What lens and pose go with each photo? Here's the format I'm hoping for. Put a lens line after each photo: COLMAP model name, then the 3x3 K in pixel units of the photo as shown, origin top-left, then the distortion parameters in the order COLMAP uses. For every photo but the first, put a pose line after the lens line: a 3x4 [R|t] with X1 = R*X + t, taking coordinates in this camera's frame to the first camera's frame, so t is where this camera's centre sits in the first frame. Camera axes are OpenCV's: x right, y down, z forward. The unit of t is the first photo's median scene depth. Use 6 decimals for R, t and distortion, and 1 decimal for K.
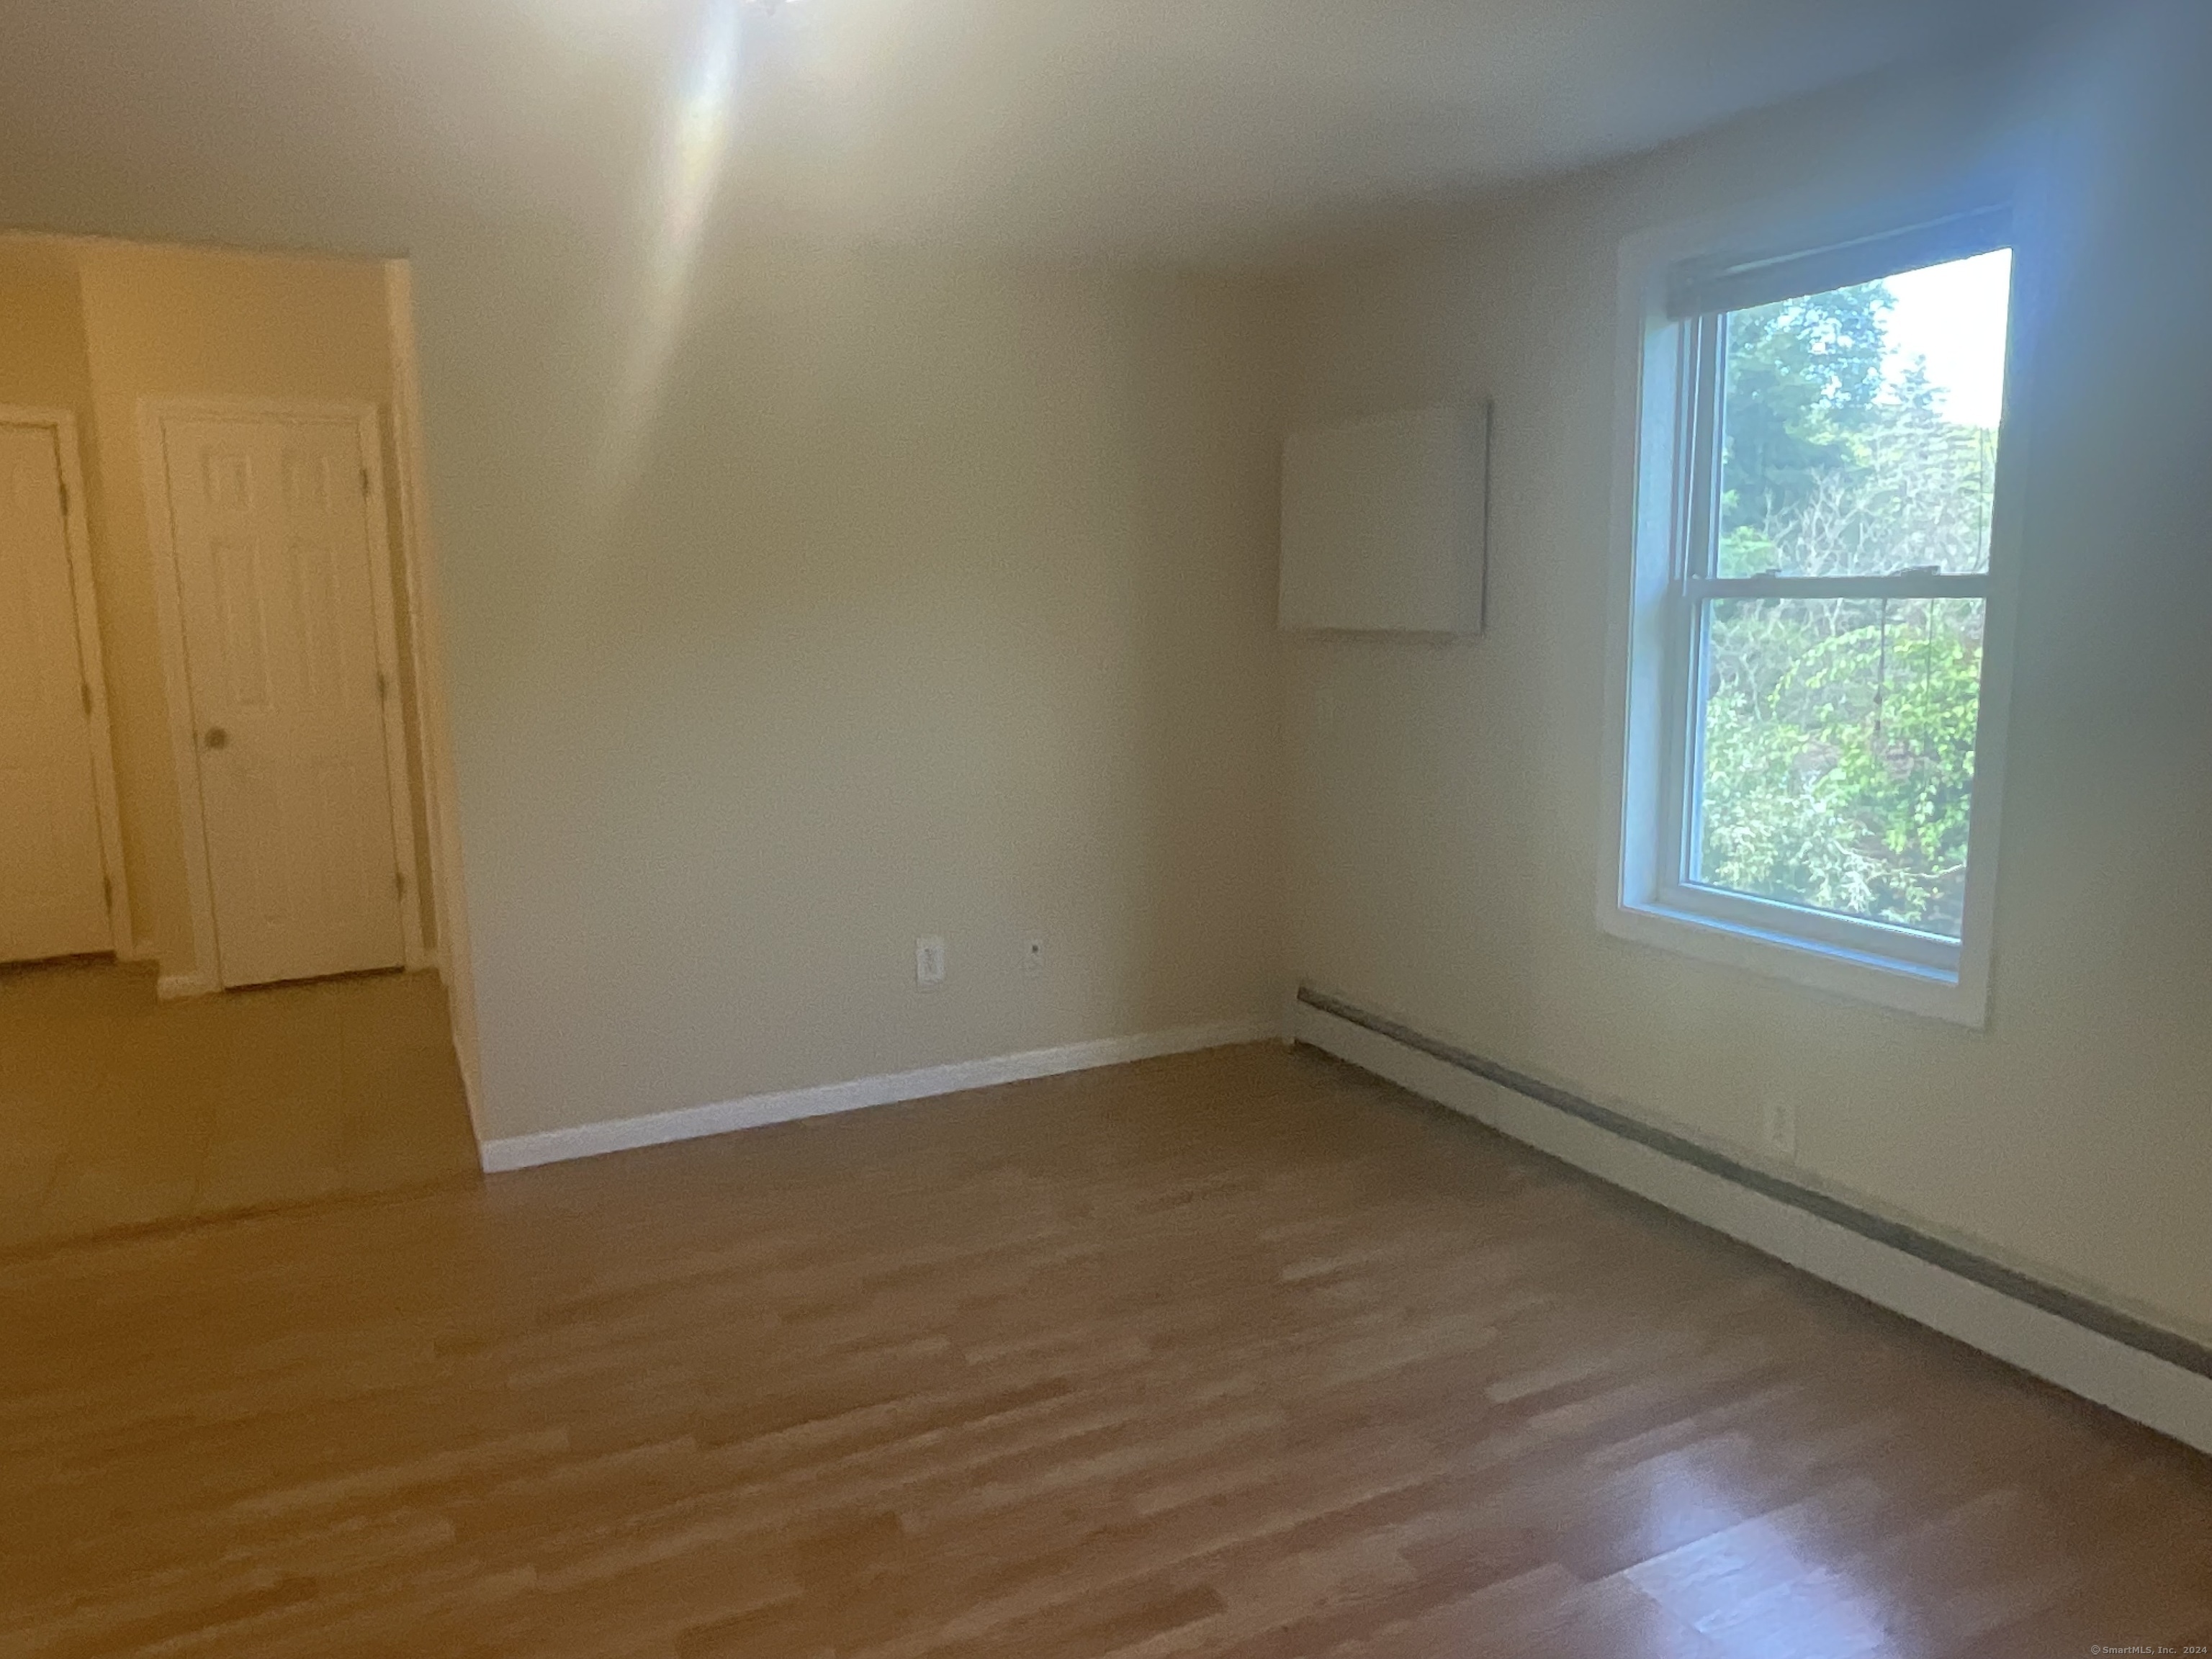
lens RADIAL K [[1550.0, 0, 1106.0], [0, 1550.0, 829.5], [0, 0, 1]] dist [0.004397, 0.001318]
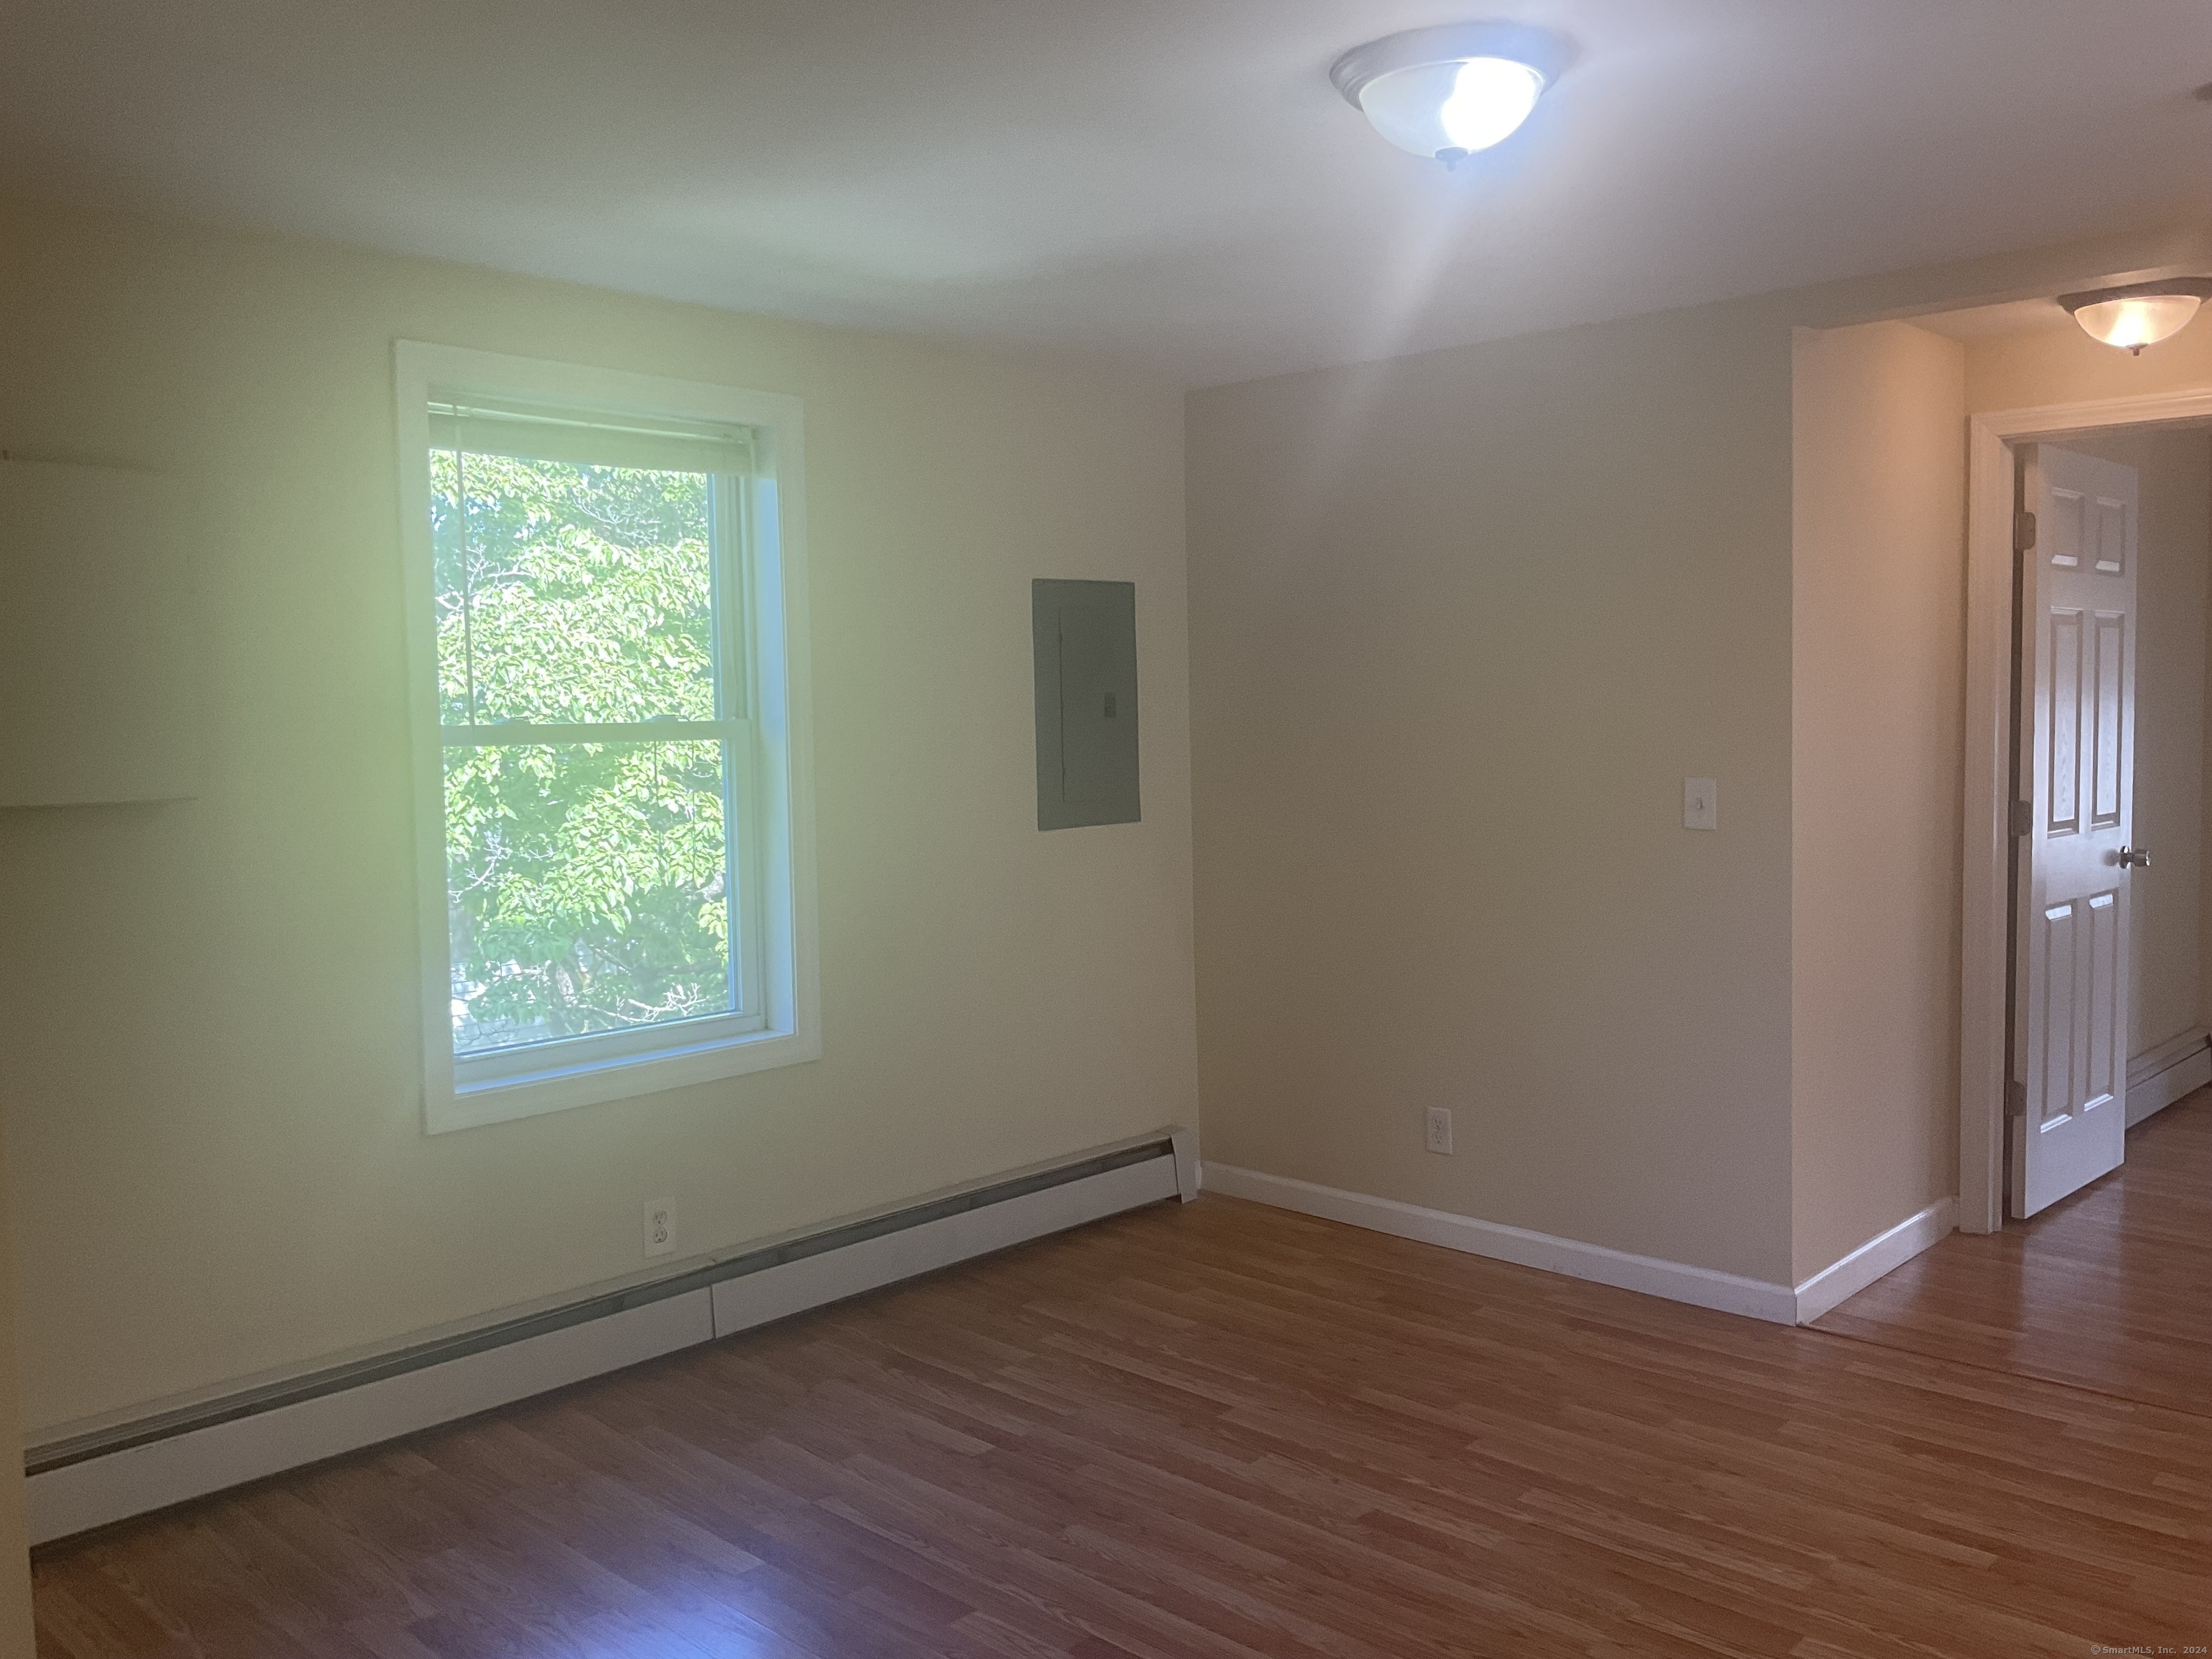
lens RADIAL K [[1841.5, 0, 1106.0], [0, 1841.5, 829.5], [0, 0, 1]] dist [-0.000996, -0.008572]
pose [[-0.357418, -0.046993, 0.932762, -0.957950], [0.150002, 0.982879, 0.106995, -0.191543], [-0.921820, 0.178158, -0.344250, 1.259825]]
